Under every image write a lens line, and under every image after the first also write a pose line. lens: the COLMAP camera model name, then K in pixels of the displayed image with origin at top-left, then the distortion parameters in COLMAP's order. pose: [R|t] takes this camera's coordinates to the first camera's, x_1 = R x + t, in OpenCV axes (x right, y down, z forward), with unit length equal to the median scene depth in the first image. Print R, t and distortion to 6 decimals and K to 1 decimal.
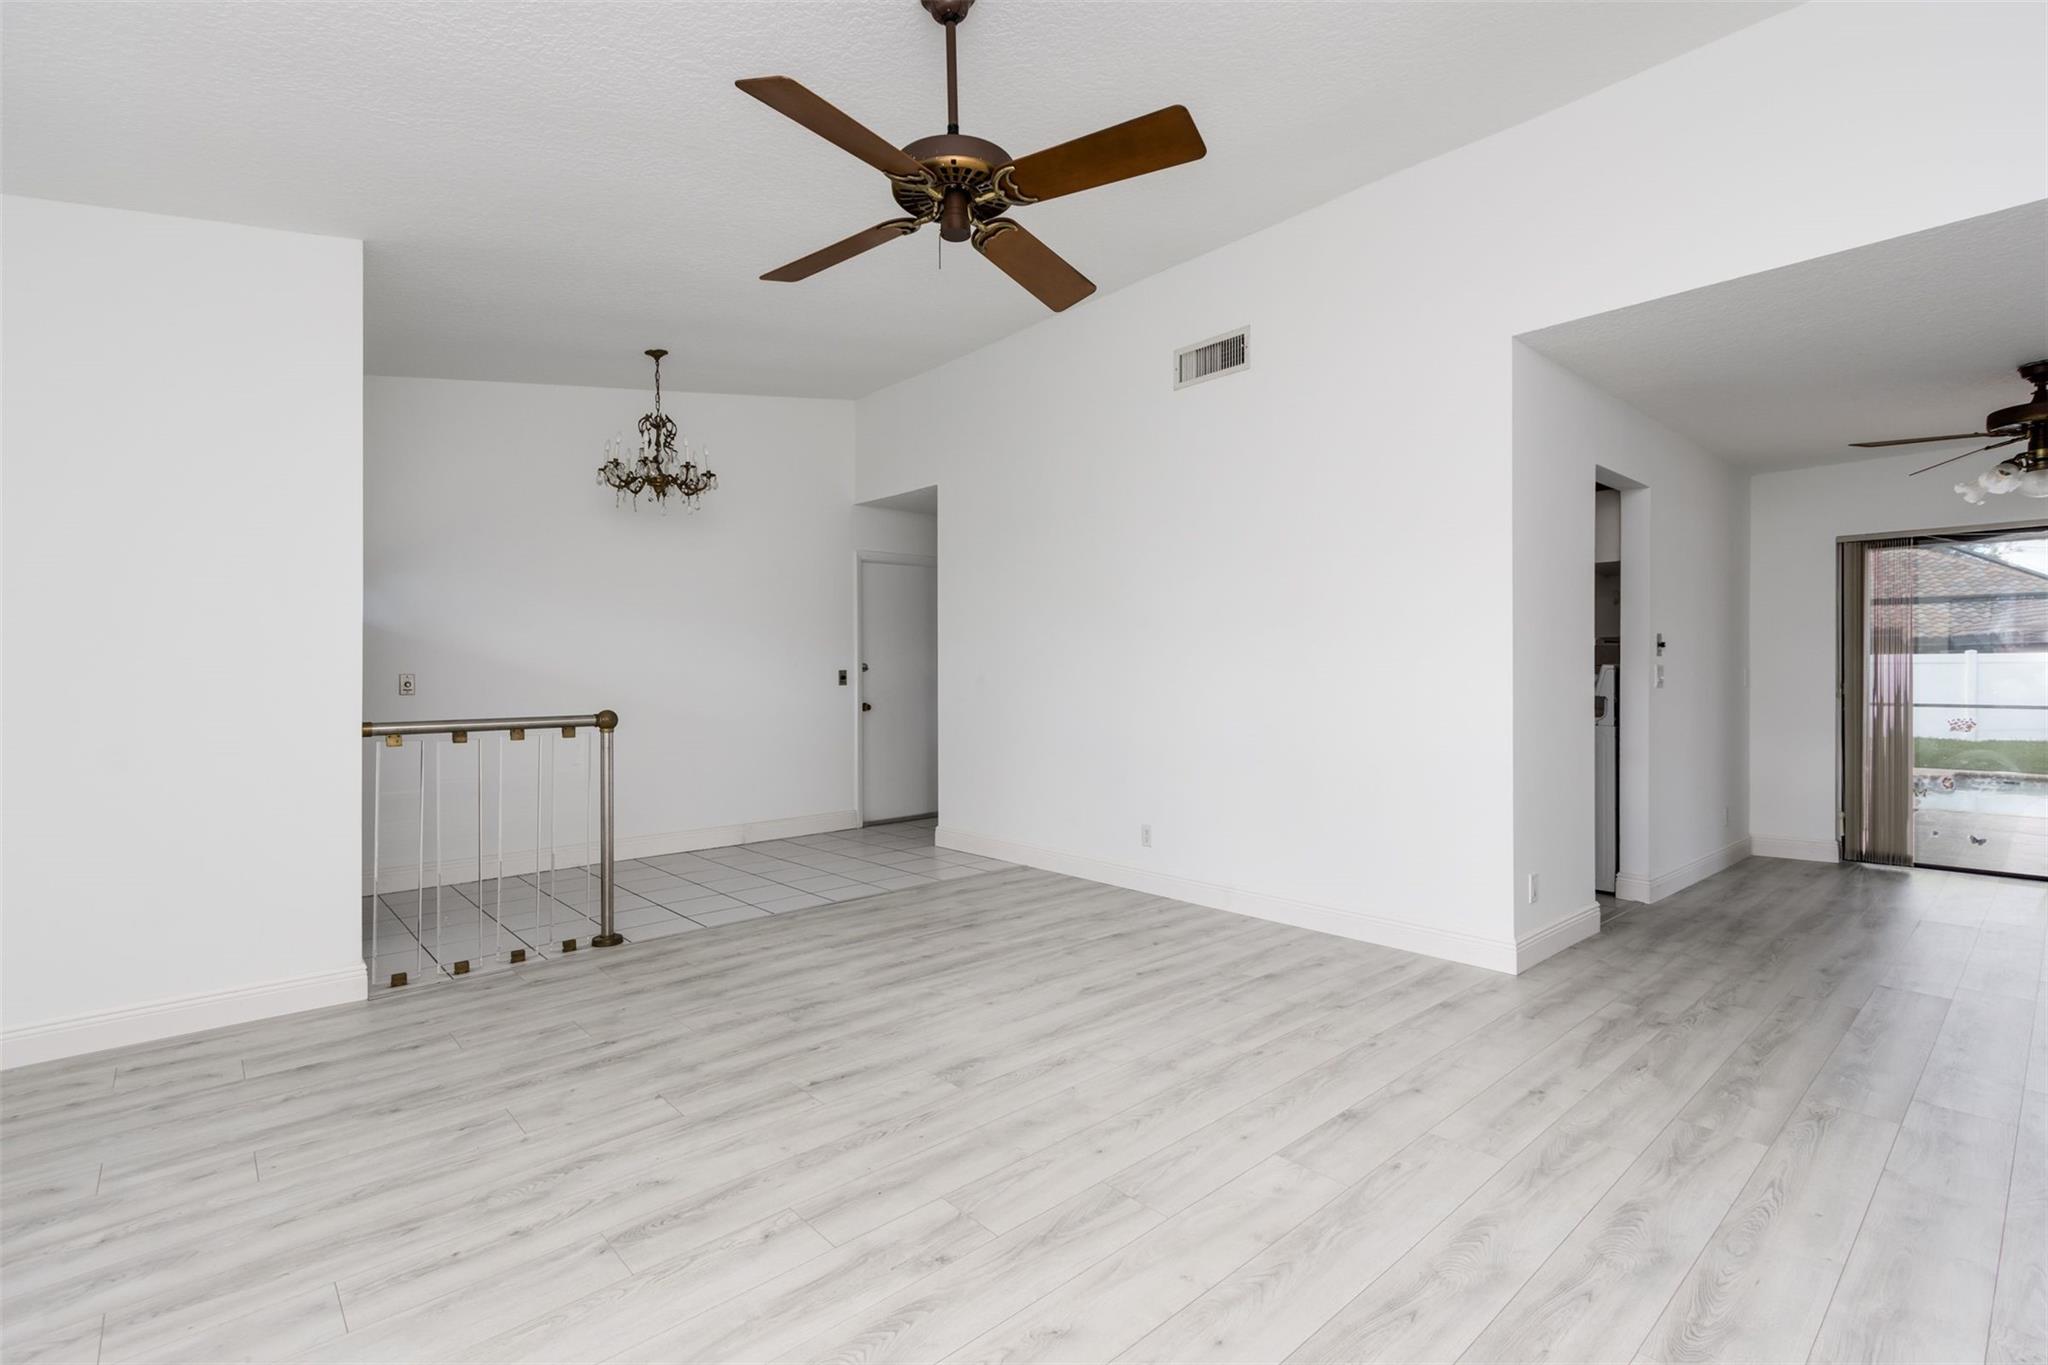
lens RADIAL K [[940.9, 0, 1038.5], [0, 940.9, 675.0], [0, 0, 1]] dist [0.002087, 0.000777]
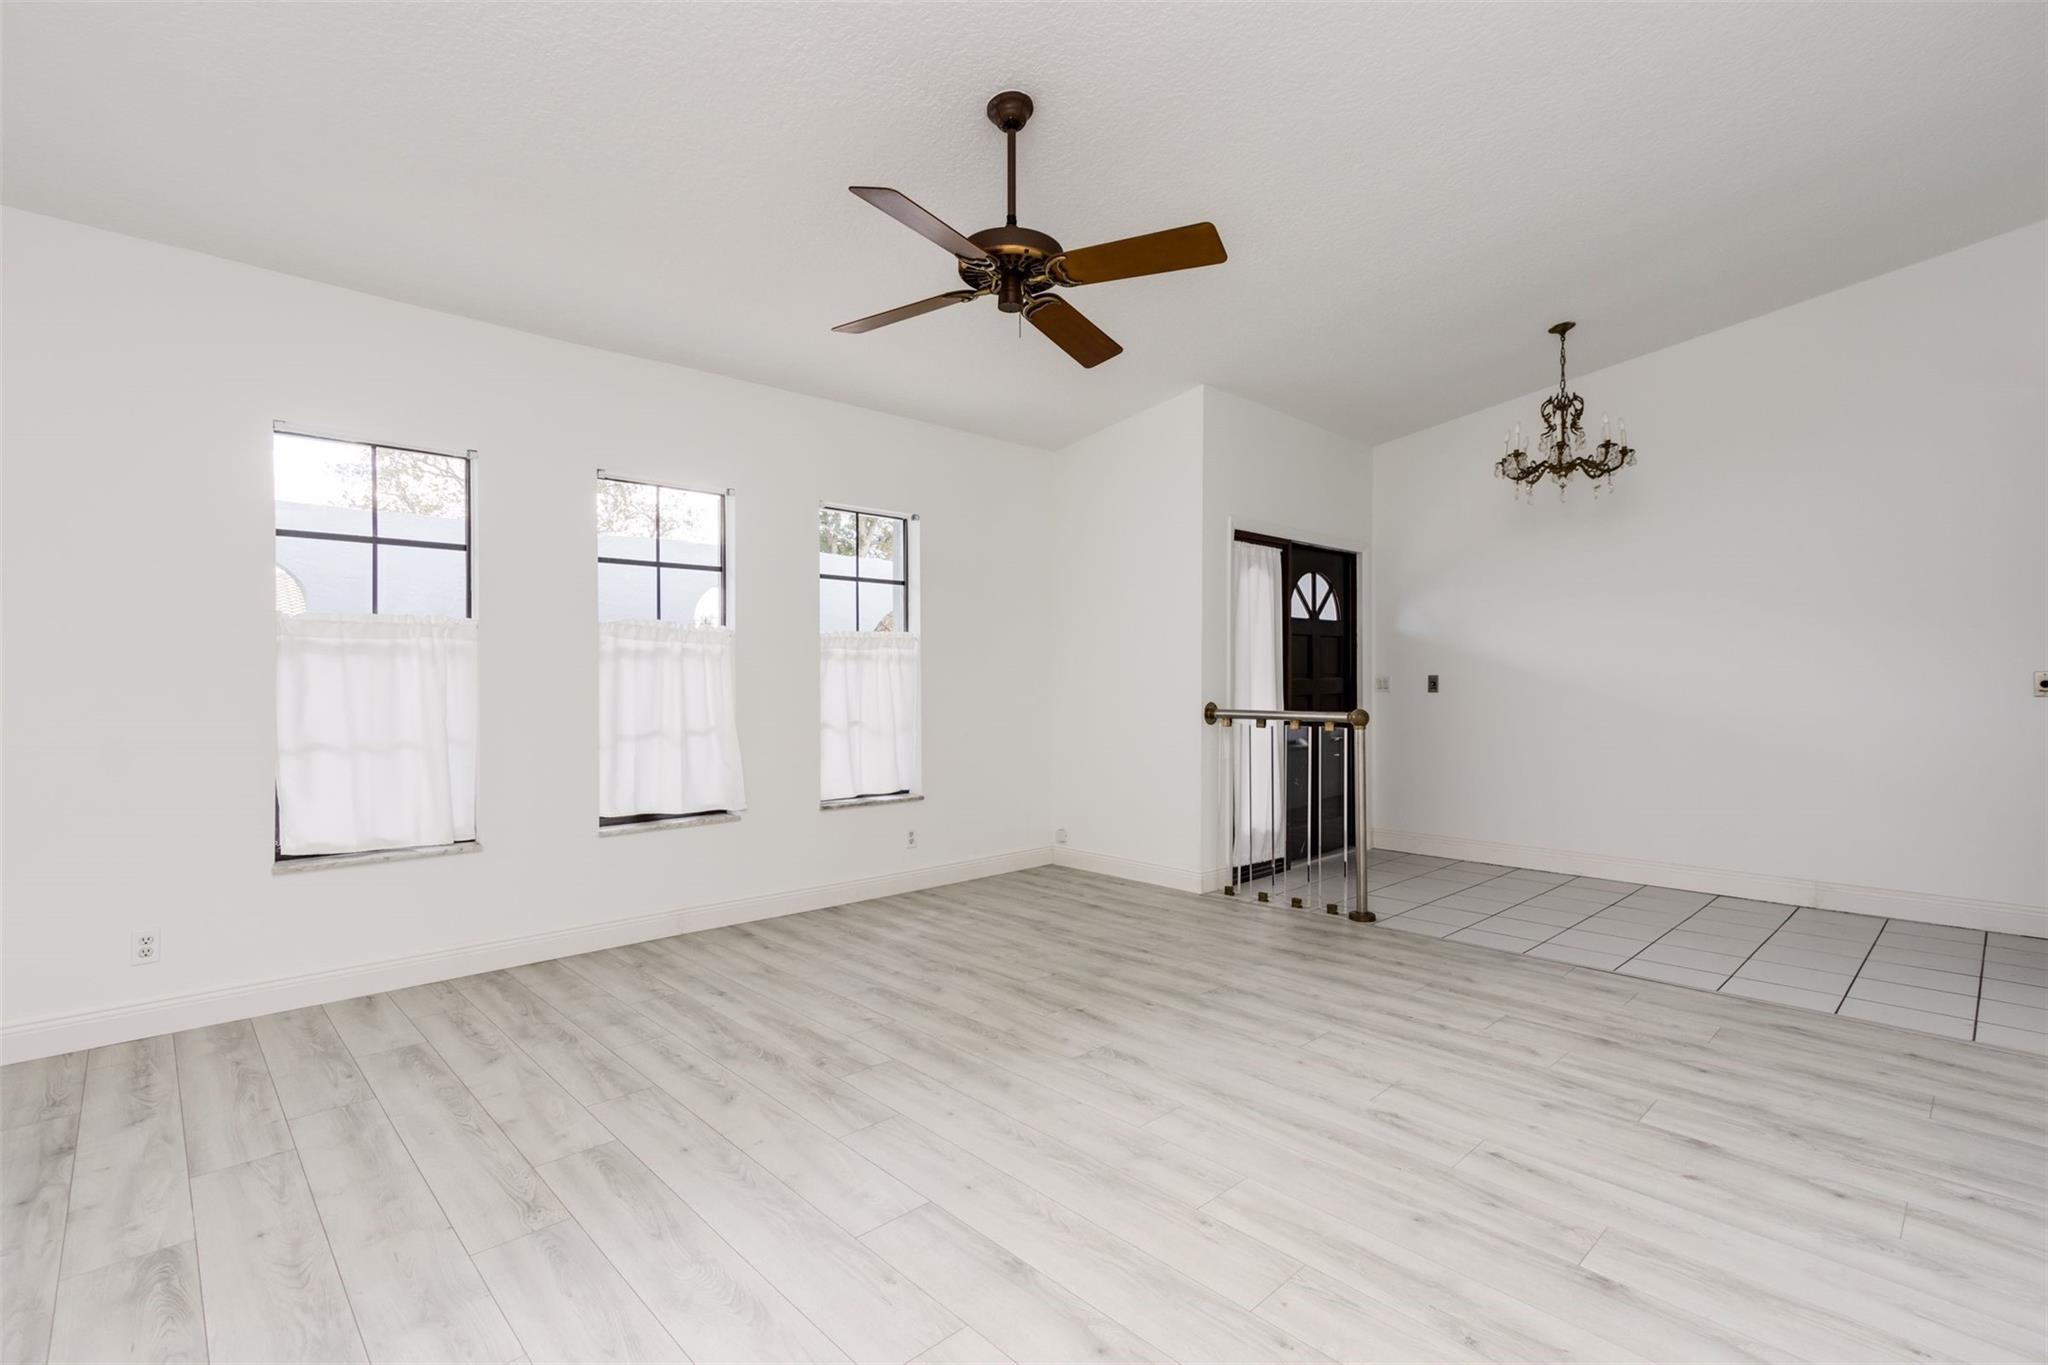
lens RADIAL K [[940.9, 0, 1038.5], [0, 940.9, 675.0], [0, 0, 1]] dist [0.002087, 0.000777]
pose [[0.029662, 0.007531, -0.999532, 0.861237], [-0.001572, 0.999971, 0.007488, -0.015251], [0.999559, 0.001349, 0.029673, 0.783451]]
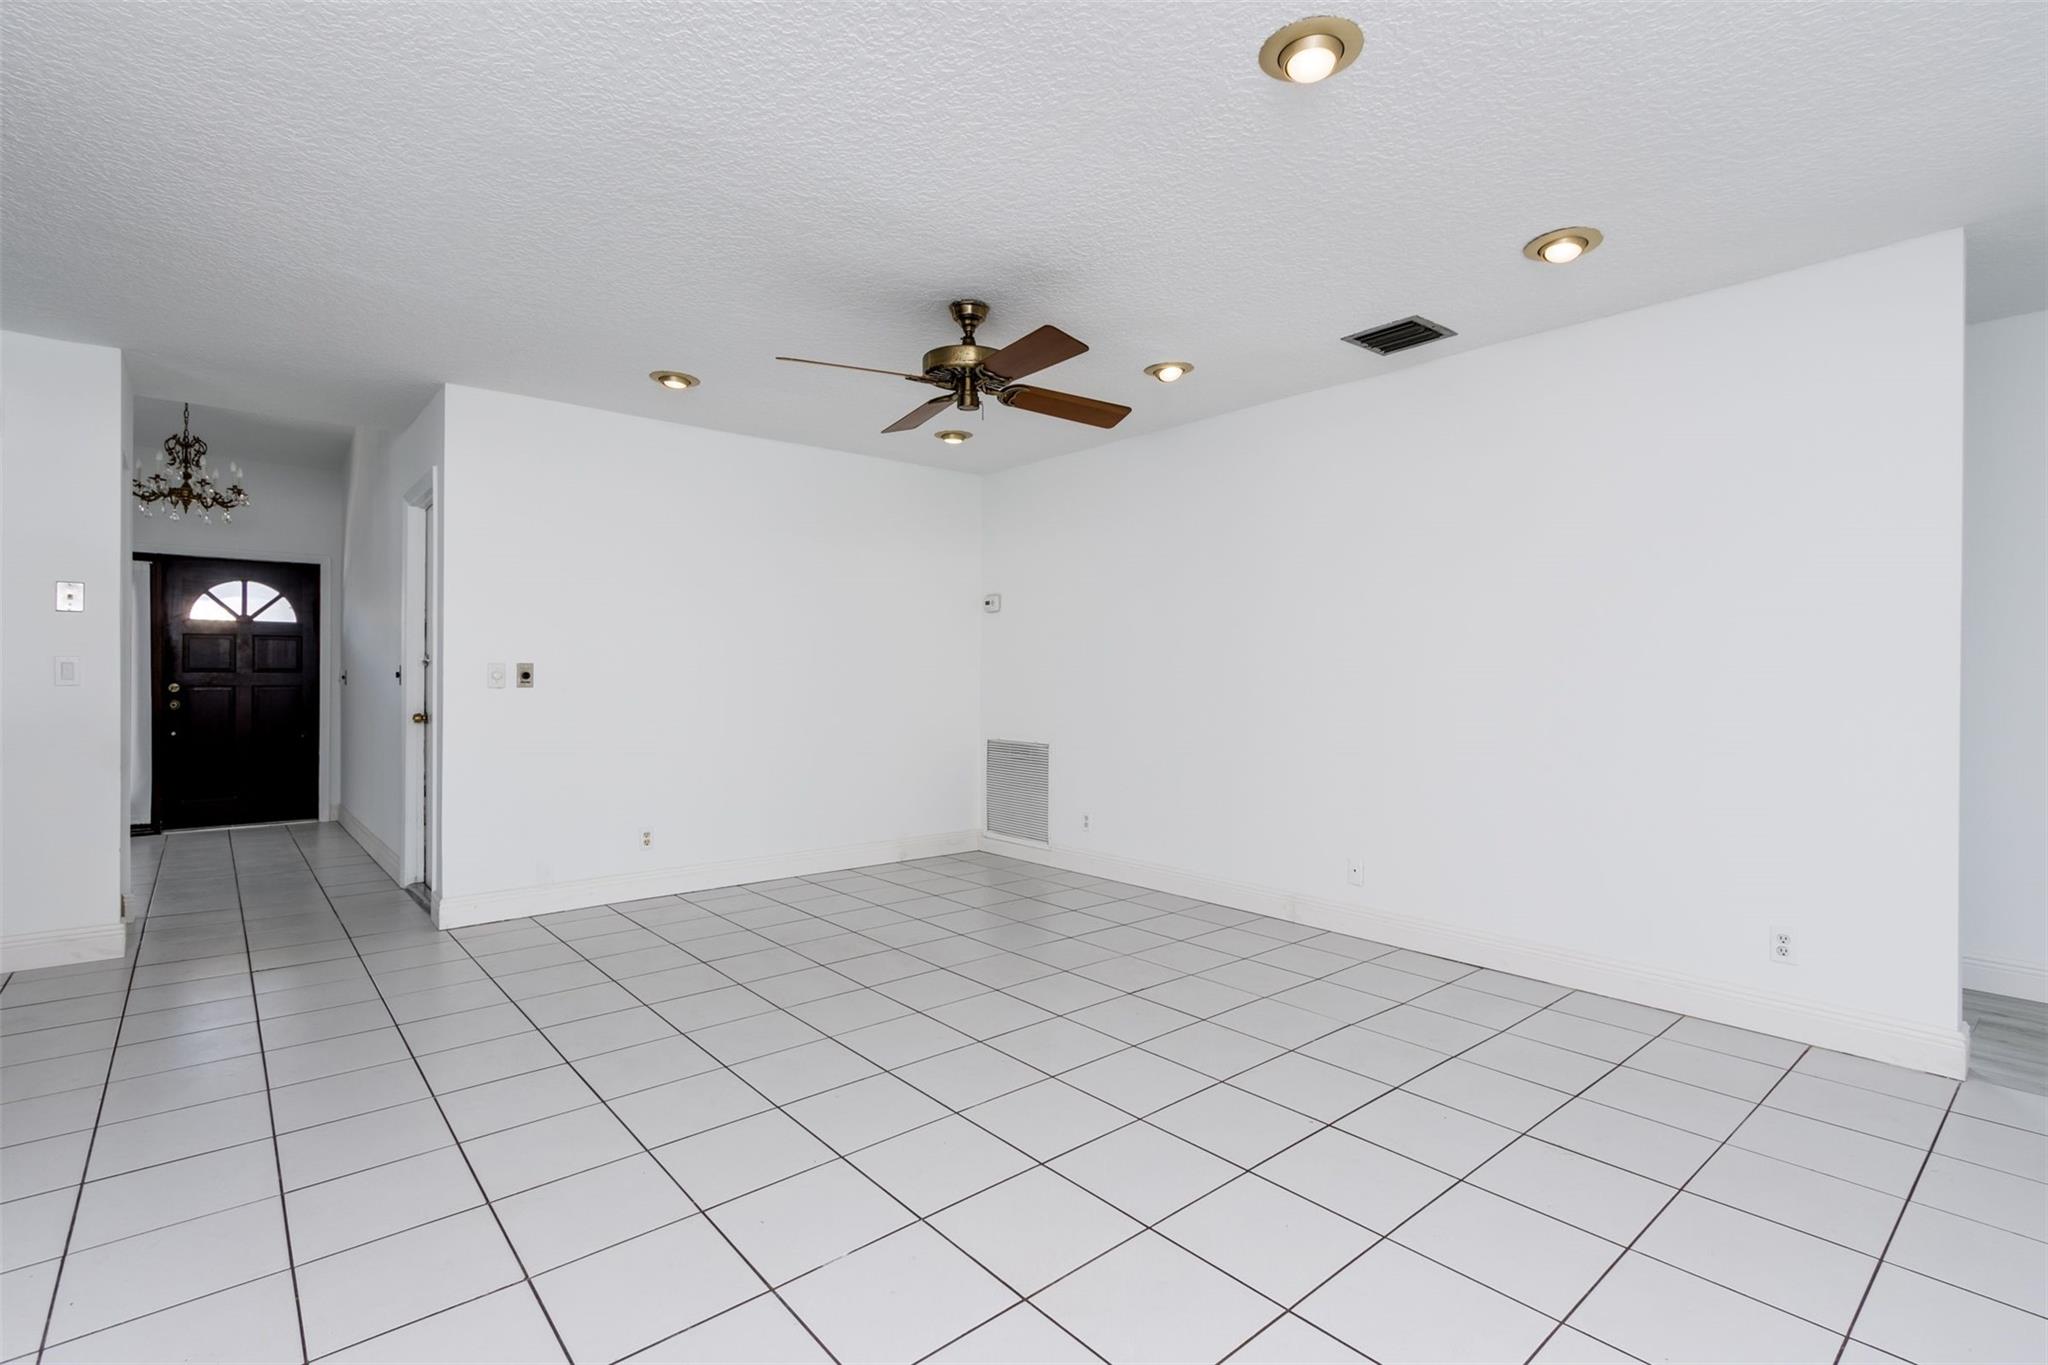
lens RADIAL K [[960.3, 0, 1024.0], [0, 960.3, 682.5], [0, 0, 1]] dist [0.004183, 0.000713]
pose [[-0.018470, 0.011318, -0.999765, 1.182110], [-0.010074, 0.999883, 0.011505, -0.016727], [0.999779, 0.010284, -0.018354, 3.386135]]
